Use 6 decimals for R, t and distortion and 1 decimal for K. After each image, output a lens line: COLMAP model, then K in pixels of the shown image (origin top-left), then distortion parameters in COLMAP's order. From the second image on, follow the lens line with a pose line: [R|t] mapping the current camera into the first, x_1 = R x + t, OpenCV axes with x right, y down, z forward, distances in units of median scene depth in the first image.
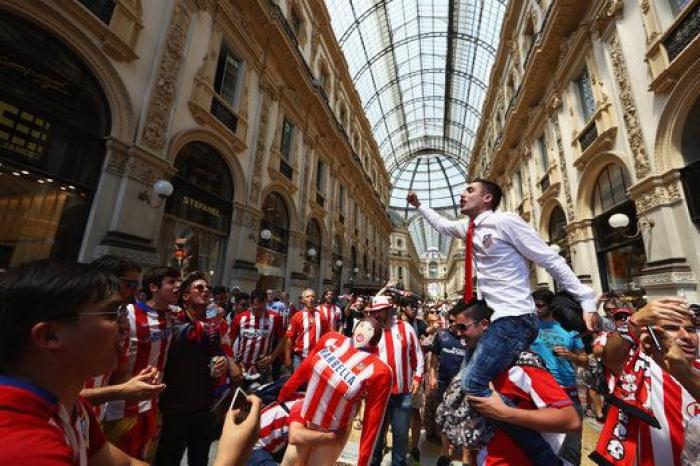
lens RADIAL K [[285.0, 0, 346.5], [0, 285.0, 233.0], [0, 0, 1]] dist [-0.012707, 0.000974]
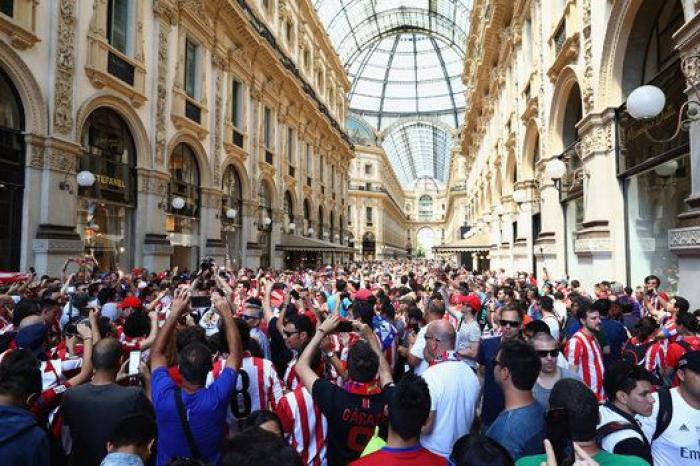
lens RADIAL K [[522.3, 0, 369.2], [0, 522.3, 226.5], [0, 0, 1]] dist [-0.001324, 0.017873]
pose [[0.988135, -0.025804, 0.151407, 0.046120], [-0.001275, 0.984373, 0.176091, -0.180110], [-0.153585, -0.174194, 0.972660, -0.579674]]
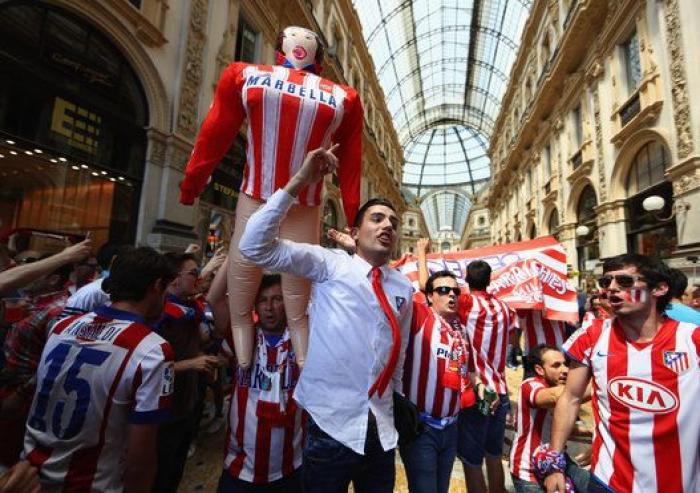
lens RADIAL K [[304.1, 0, 340.2], [0, 304.1, 248.5], [0, 0, 1]] dist [-0.012733, 0.002154]
pose [[0.999412, -0.005698, -0.033801, -0.060112], [0.009760, 0.992576, 0.121238, -0.015788], [0.032859, -0.121496, 0.992048, -0.062699]]
